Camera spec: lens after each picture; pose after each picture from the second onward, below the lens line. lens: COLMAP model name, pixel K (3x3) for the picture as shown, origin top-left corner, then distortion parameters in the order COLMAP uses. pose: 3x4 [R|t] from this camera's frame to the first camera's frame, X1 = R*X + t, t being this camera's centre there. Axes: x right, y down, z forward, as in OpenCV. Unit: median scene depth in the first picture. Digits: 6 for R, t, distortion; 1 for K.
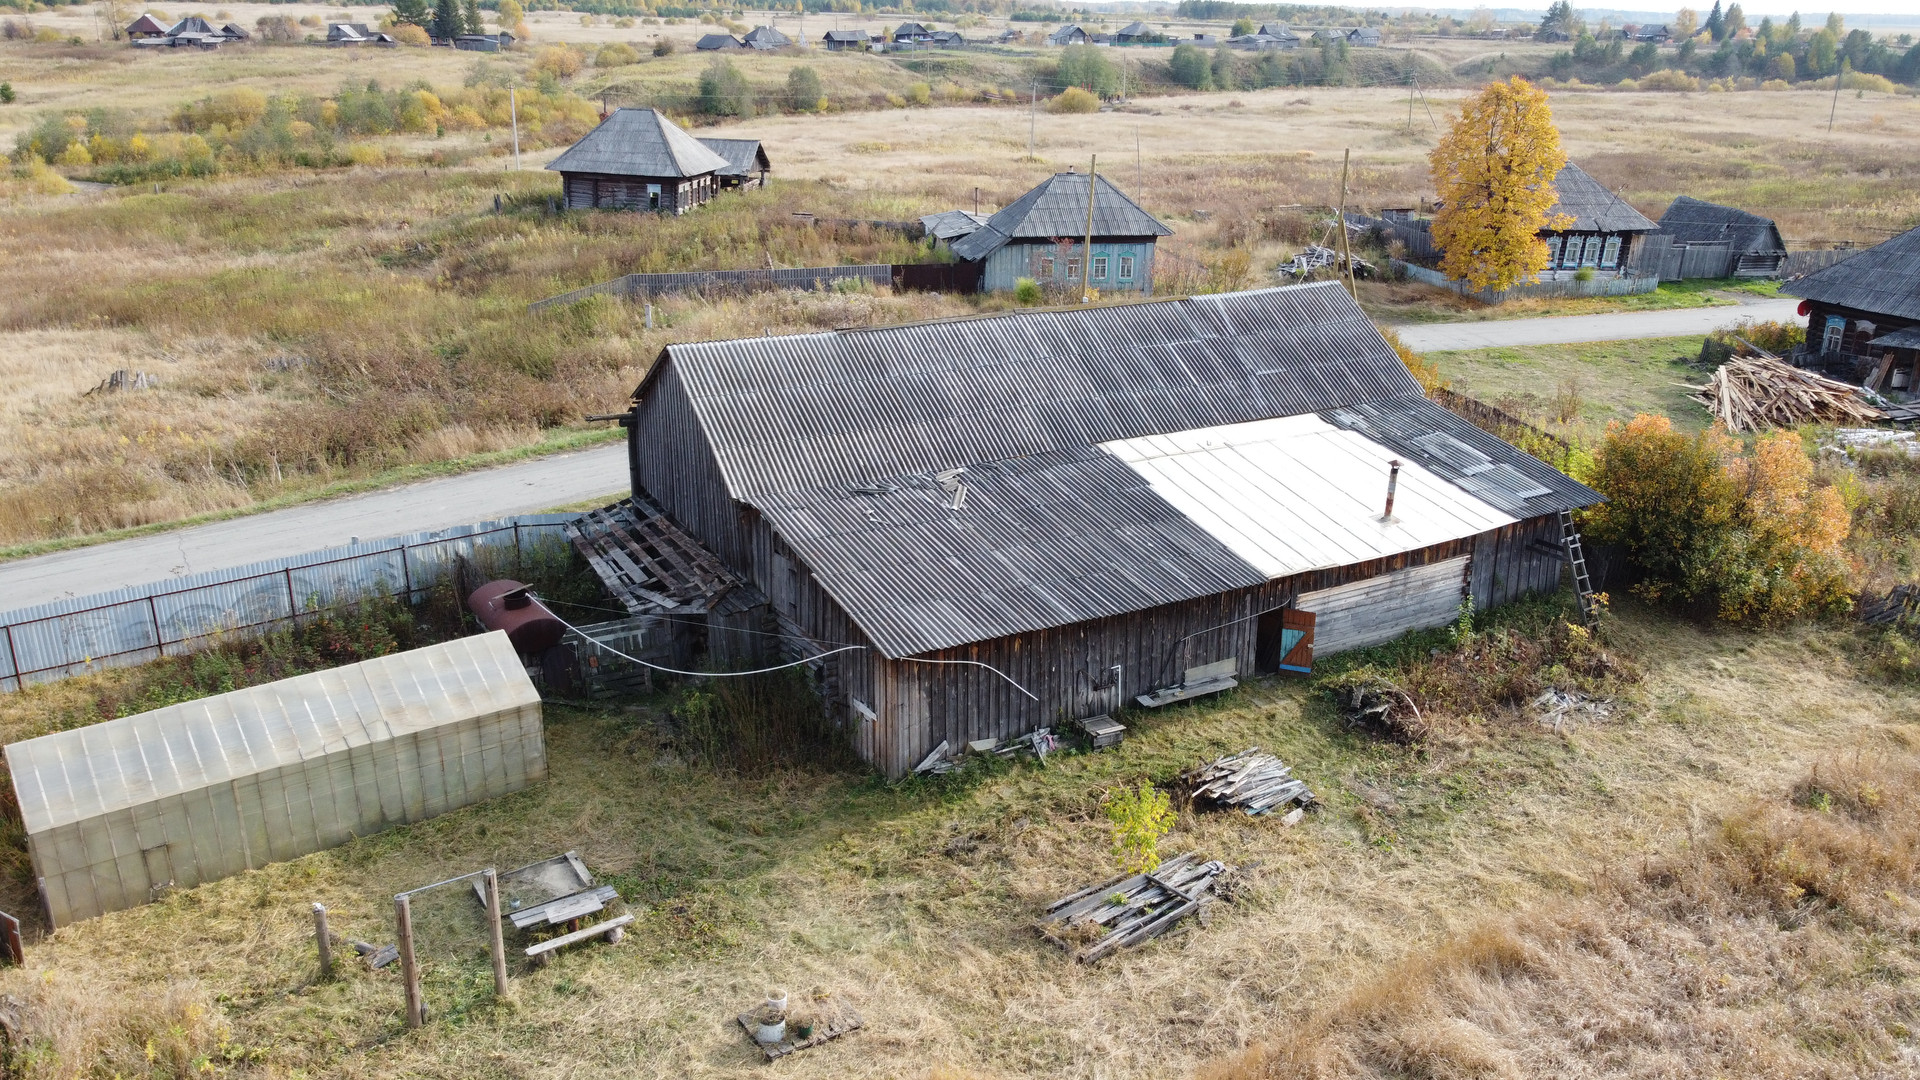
lens RADIAL K [[1439.6, 0, 960.0], [0, 1439.6, 540.0], [0, 0, 1]] dist [0.006938, -0.026969]
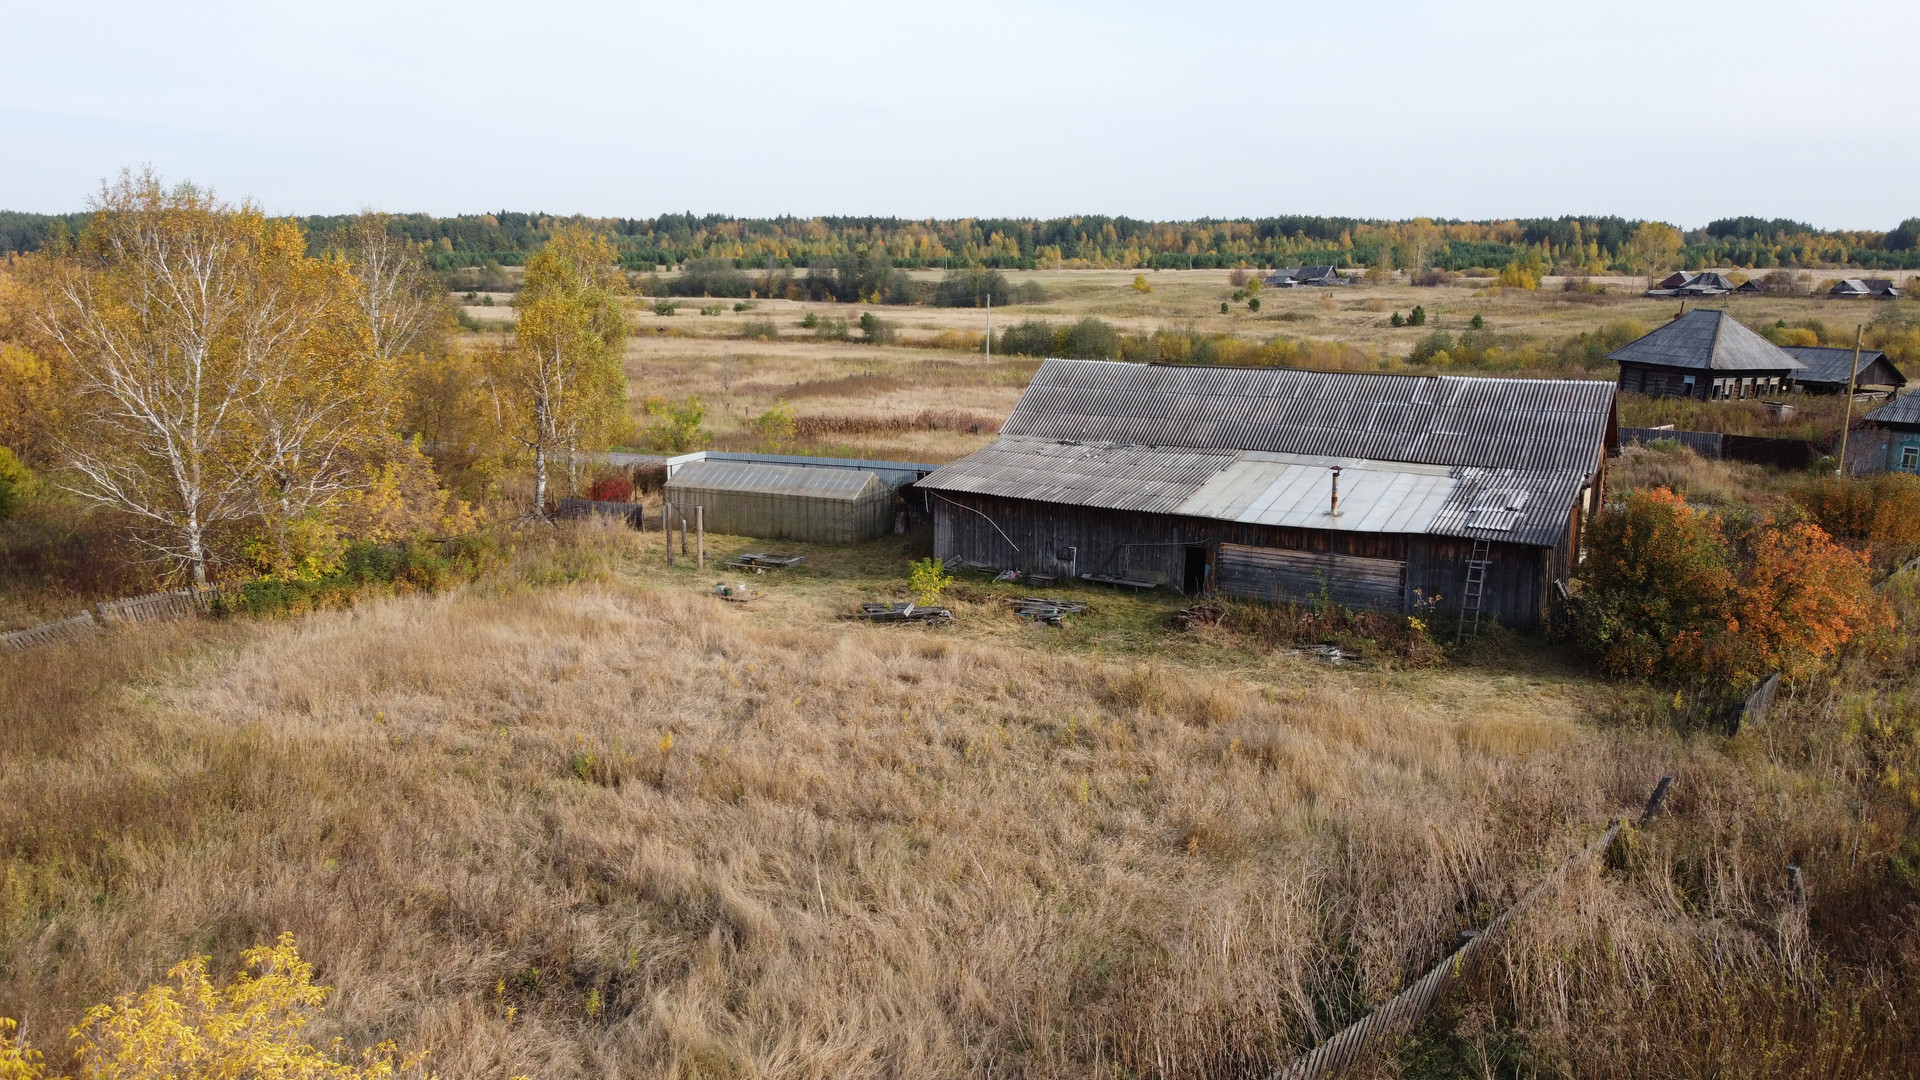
lens RADIAL K [[1439.6, 0, 960.0], [0, 1439.6, 540.0], [0, 0, 1]] dist [0.006938, -0.026969]
pose [[0.512694, 0.147646, -0.845781, 1.204521], [-0.295987, 0.955108, -0.012690, 0.120578], [0.805938, 0.256846, 0.533380, 0.068676]]
